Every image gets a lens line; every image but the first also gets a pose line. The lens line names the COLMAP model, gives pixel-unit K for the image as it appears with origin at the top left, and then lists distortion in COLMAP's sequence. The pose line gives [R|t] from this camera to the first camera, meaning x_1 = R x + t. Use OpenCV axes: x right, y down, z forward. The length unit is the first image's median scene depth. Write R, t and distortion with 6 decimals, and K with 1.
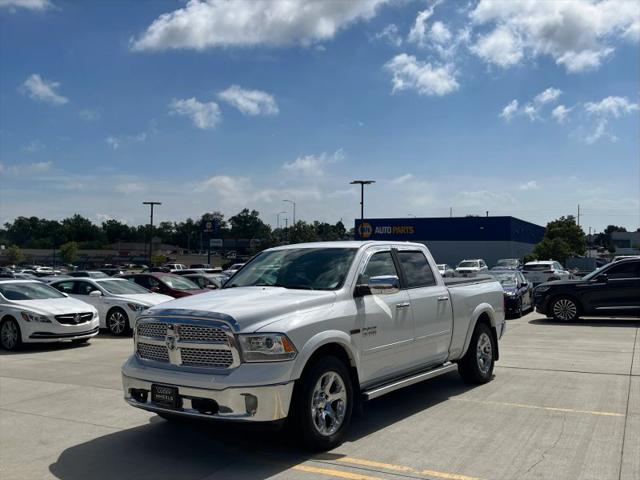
lens RADIAL K [[675.9, 0, 340.4], [0, 675.9, 240.8], [0, 0, 1]] dist [0.039832, -0.007669]
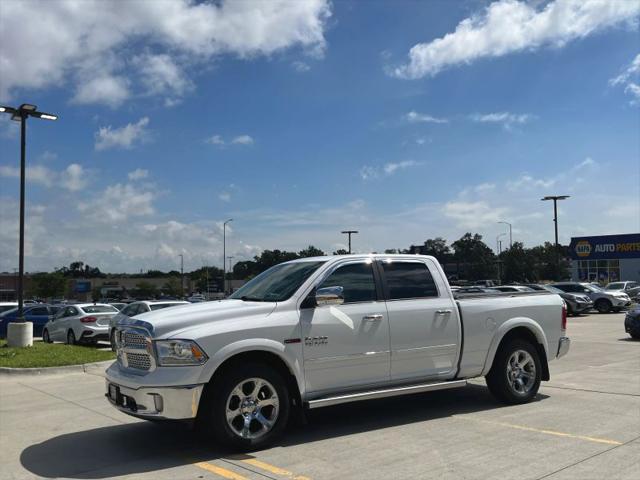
lens RADIAL K [[675.9, 0, 340.4], [0, 675.9, 240.8], [0, 0, 1]] dist [0.039832, -0.007669]
pose [[0.928962, -0.048582, -0.366973, 0.450653], [0.034165, 0.998372, -0.045684, 0.028752], [0.368595, 0.029901, 0.929109, 0.054203]]
